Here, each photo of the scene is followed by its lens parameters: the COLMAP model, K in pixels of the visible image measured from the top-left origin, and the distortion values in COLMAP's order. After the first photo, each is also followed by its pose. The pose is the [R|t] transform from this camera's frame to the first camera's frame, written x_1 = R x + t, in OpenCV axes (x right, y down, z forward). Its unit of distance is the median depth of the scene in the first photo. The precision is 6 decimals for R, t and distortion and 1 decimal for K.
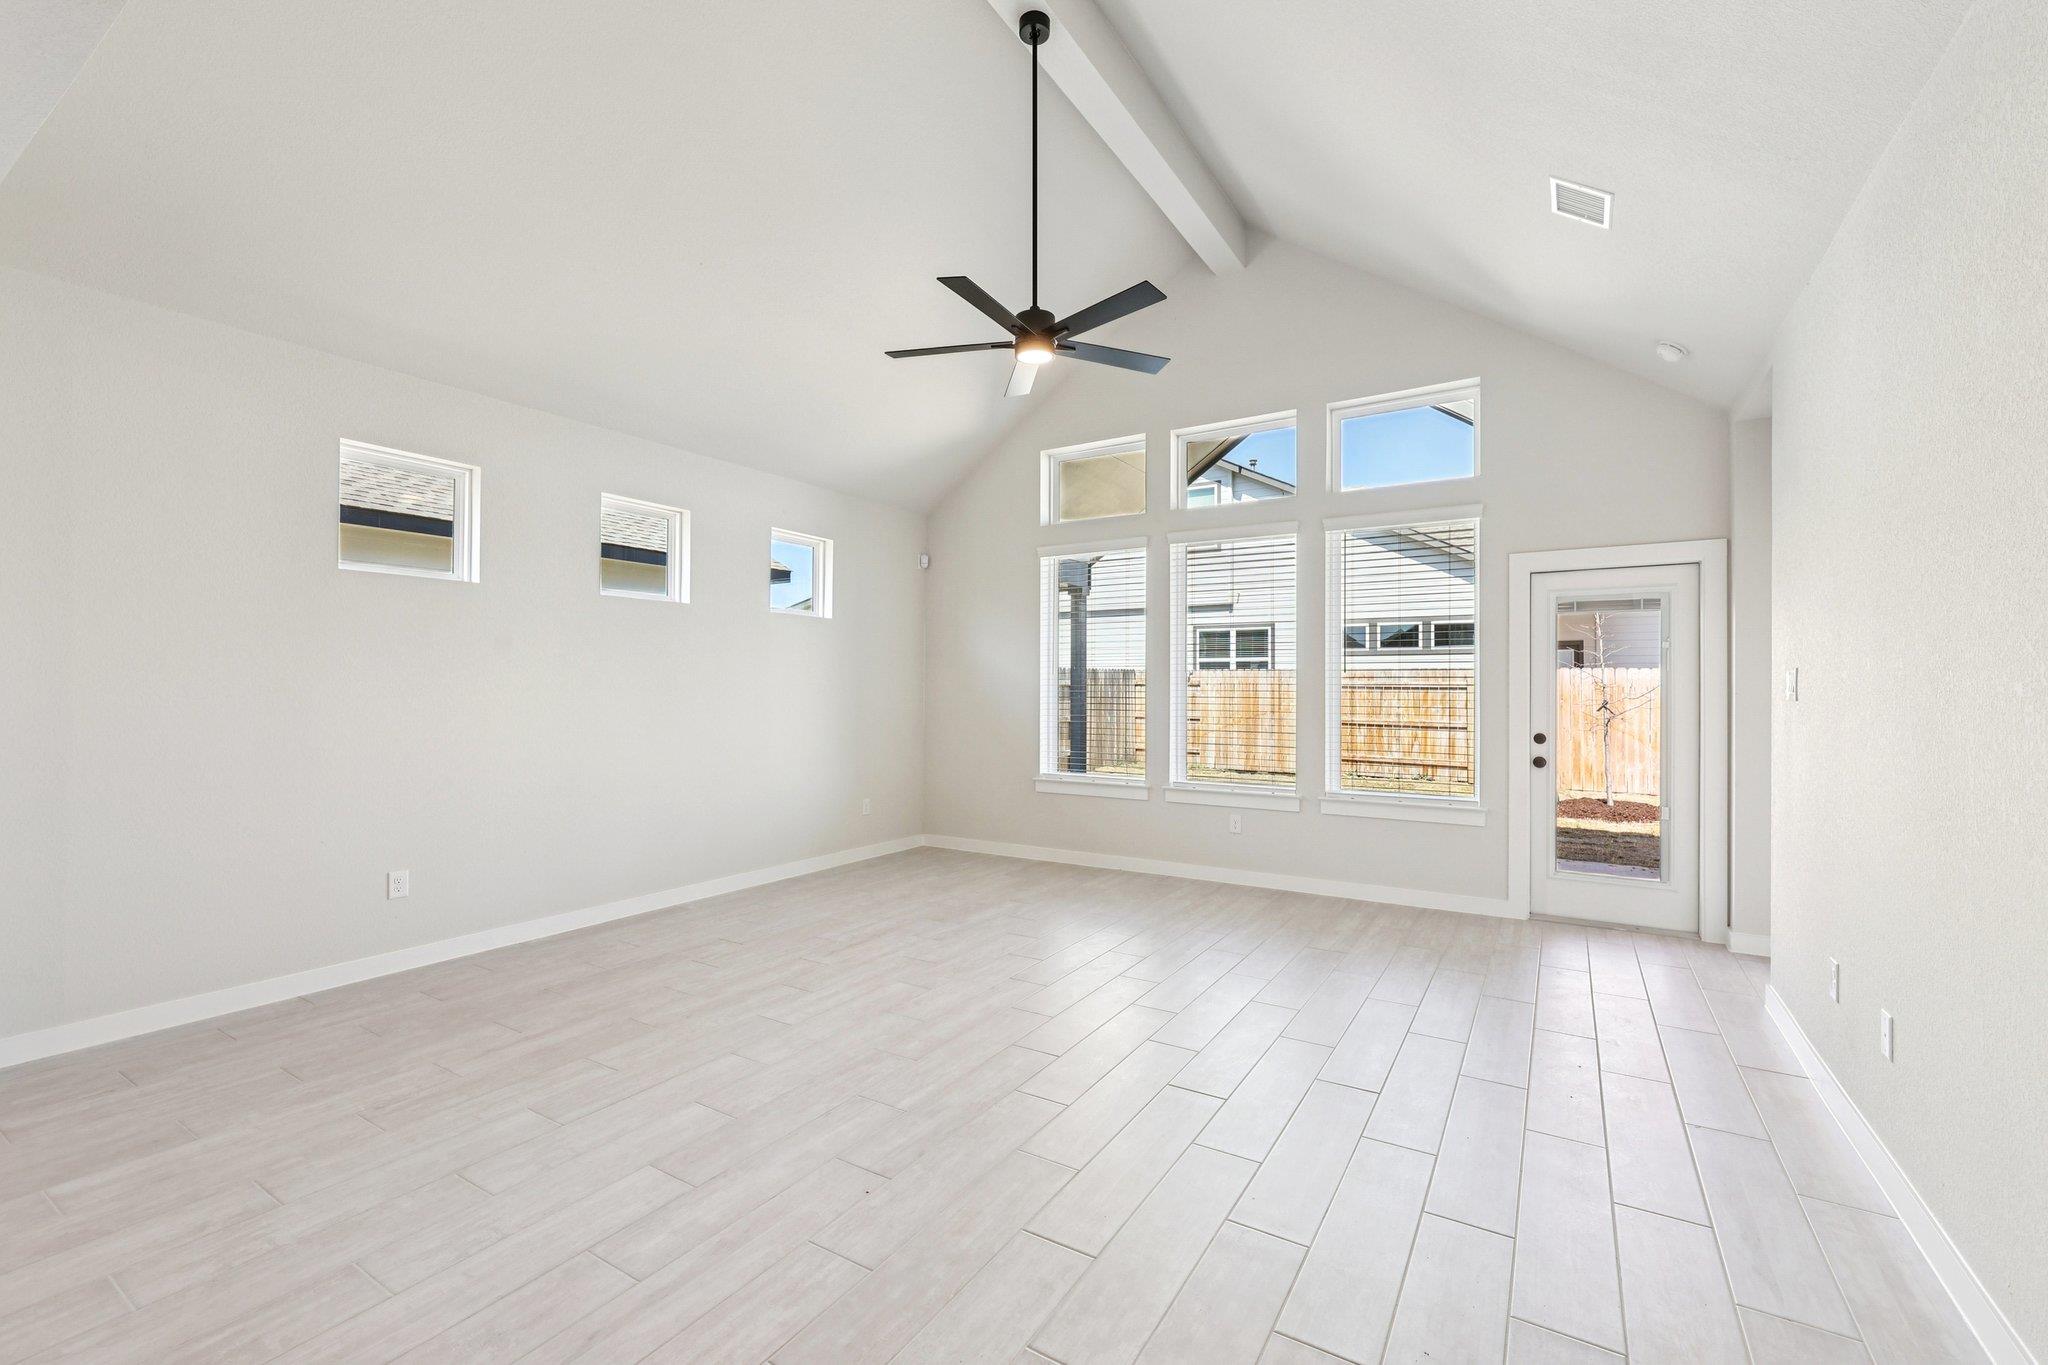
lens RADIAL K [[868.3, 0, 1030.1], [0, 868.3, 678.5], [0, 0, 1]] dist [-0.000194, -0.000288]
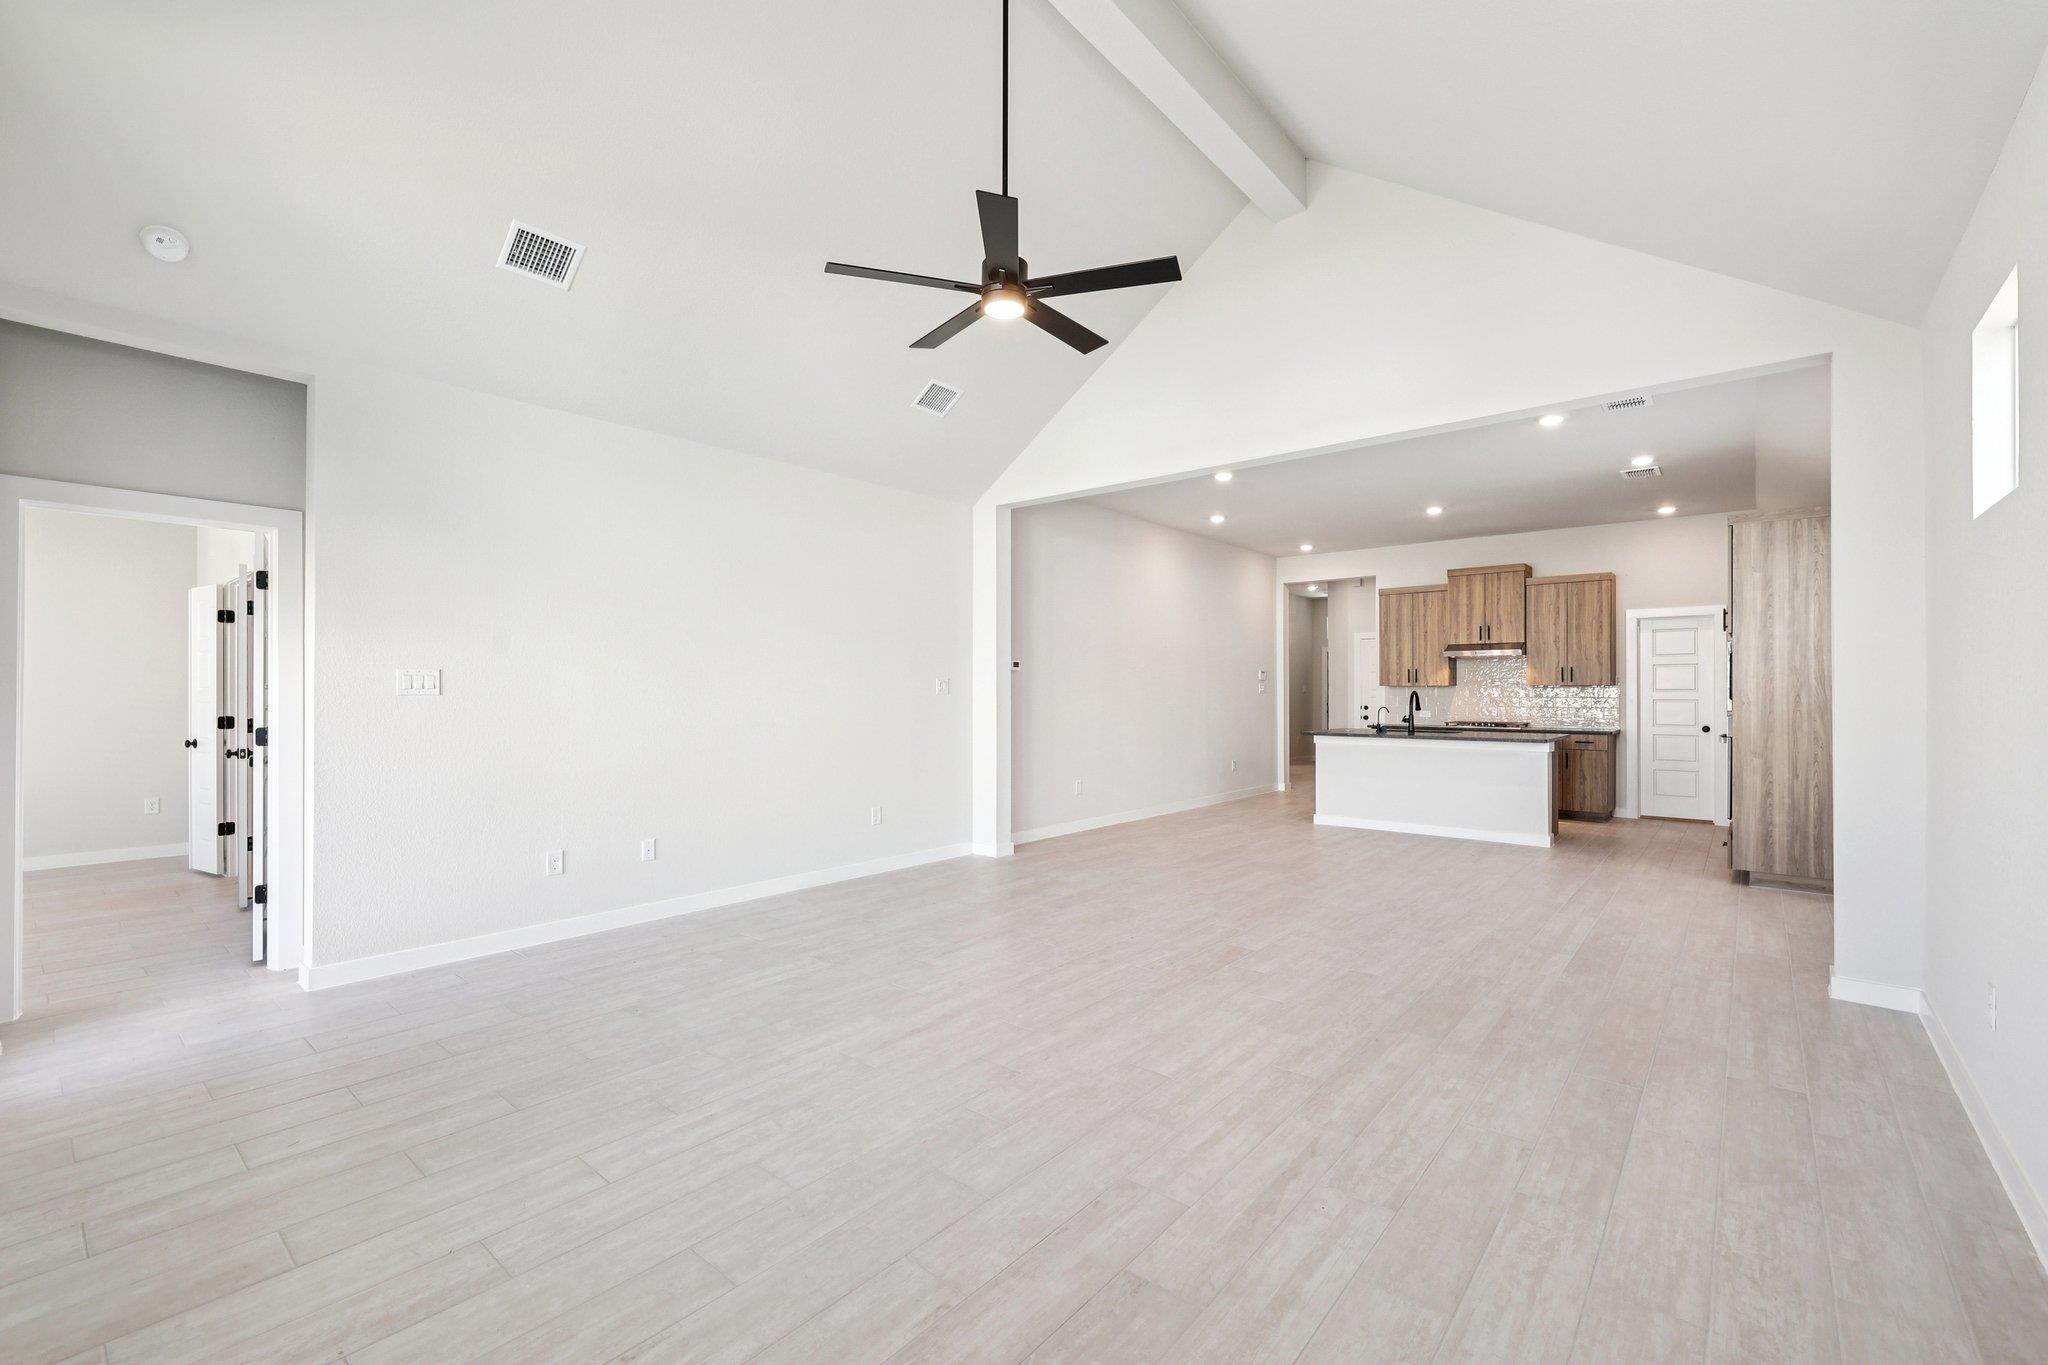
lens RADIAL K [[868.3, 0, 1023.7], [0, 868.3, 687.8], [0, 0, 1]] dist [-0.000194, -0.000288]
pose [[-0.988721, -0.004245, 0.149710, -0.103899], [-0.006123, 0.999908, -0.012085, 0.016439], [-0.149645, -0.012866, -0.988656, 1.327458]]
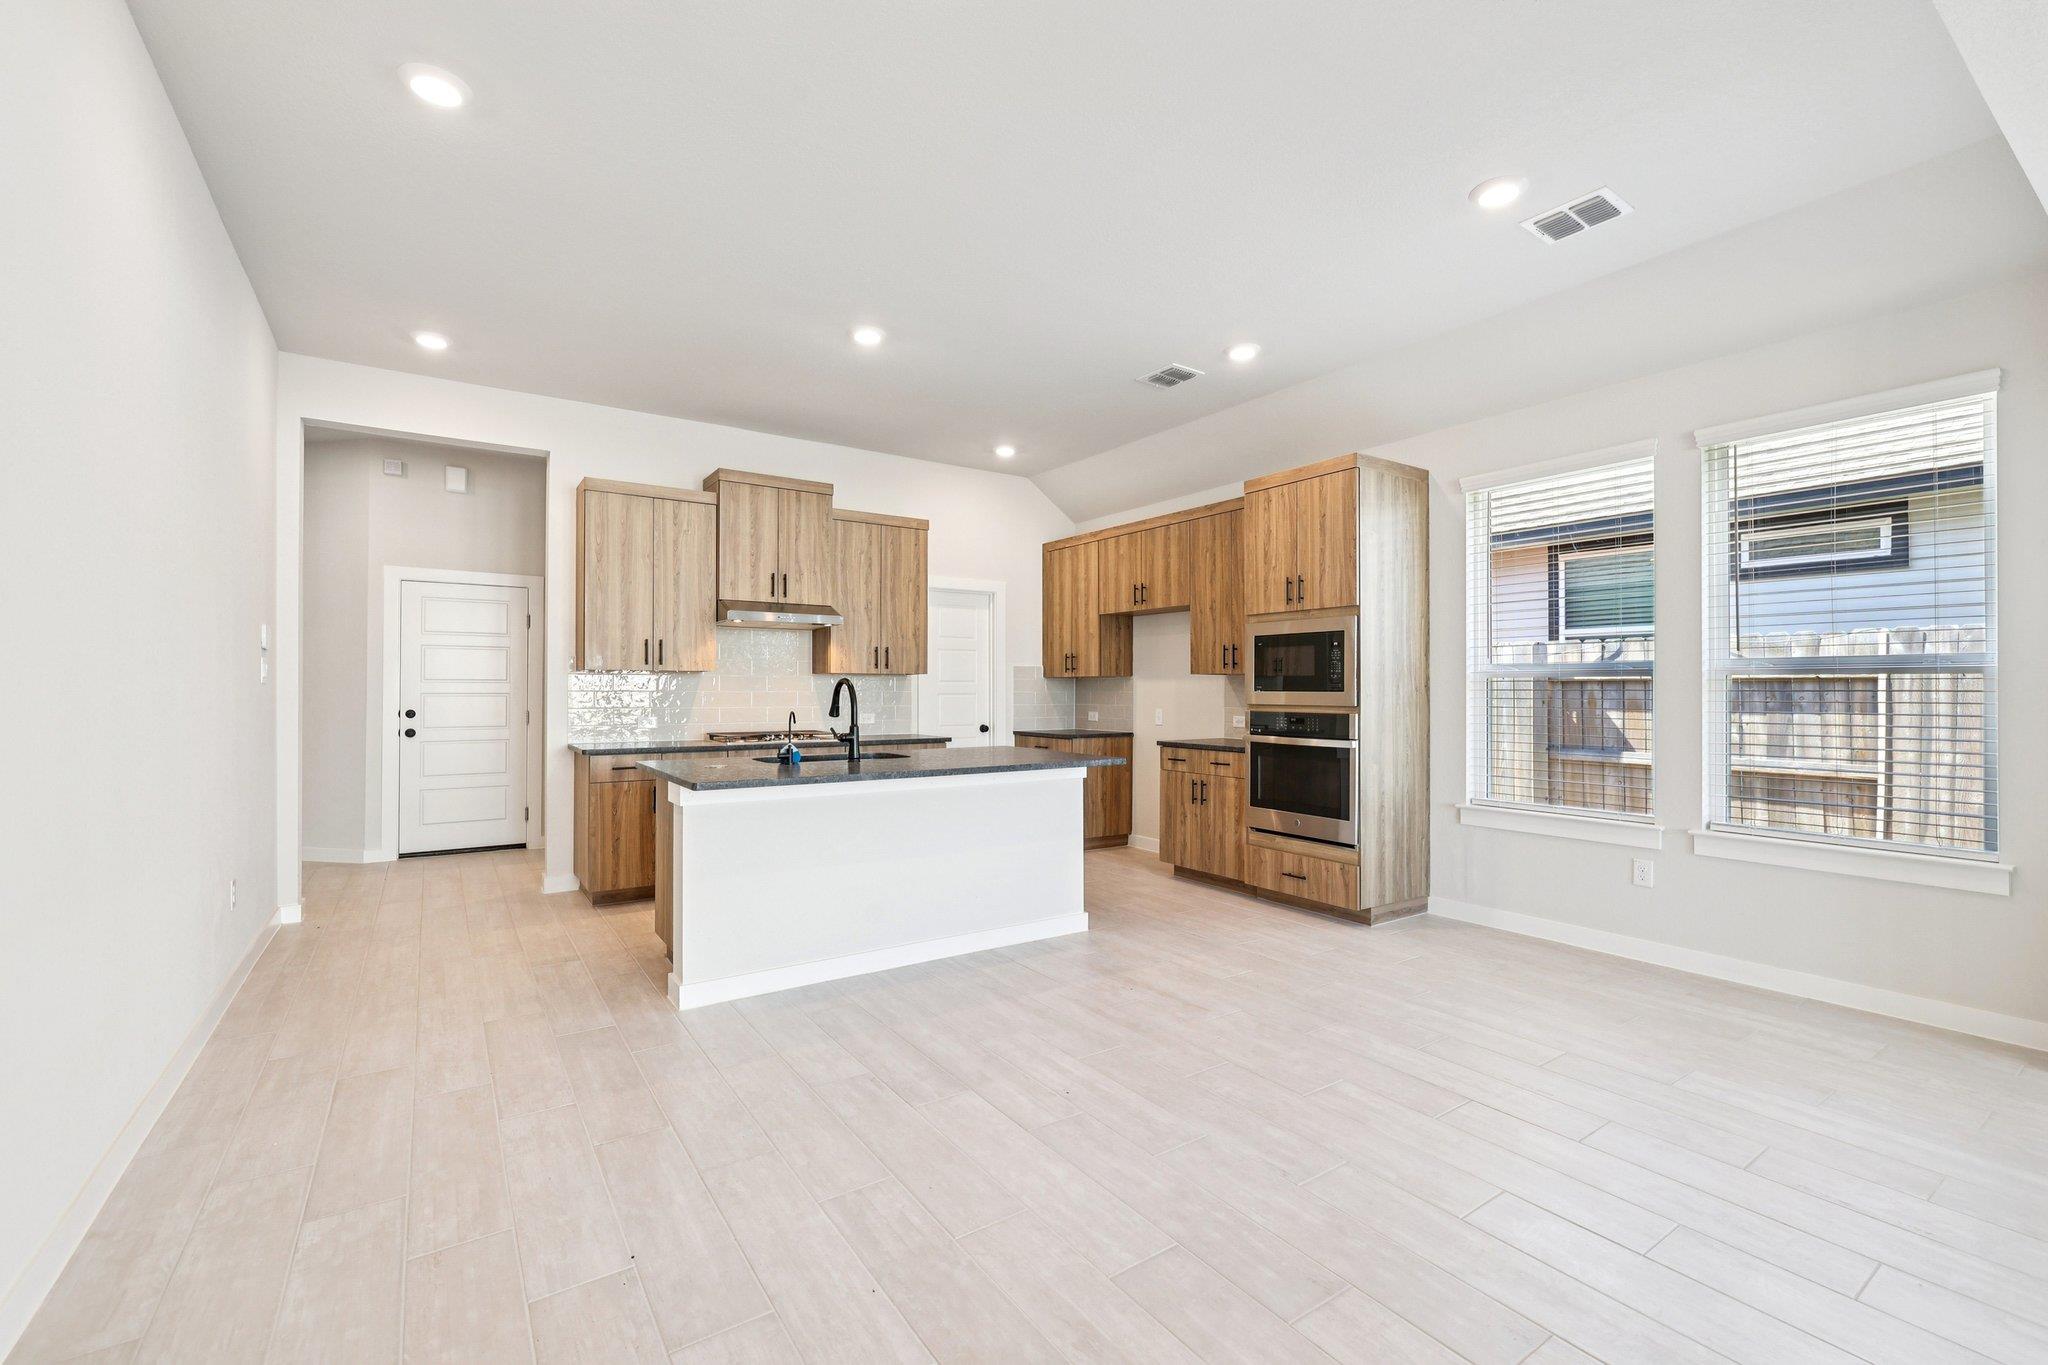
lens RADIAL K [[868.3, 0, 1031.7], [0, 868.3, 684.7], [0, 0, 1]] dist [-0.000194, -0.000288]
pose [[-0.402486, -0.010190, -0.915369, 0.092089], [0.004645, 0.999902, -0.013174, 0.015721], [0.915414, -0.009554, -0.402399, 0.119221]]
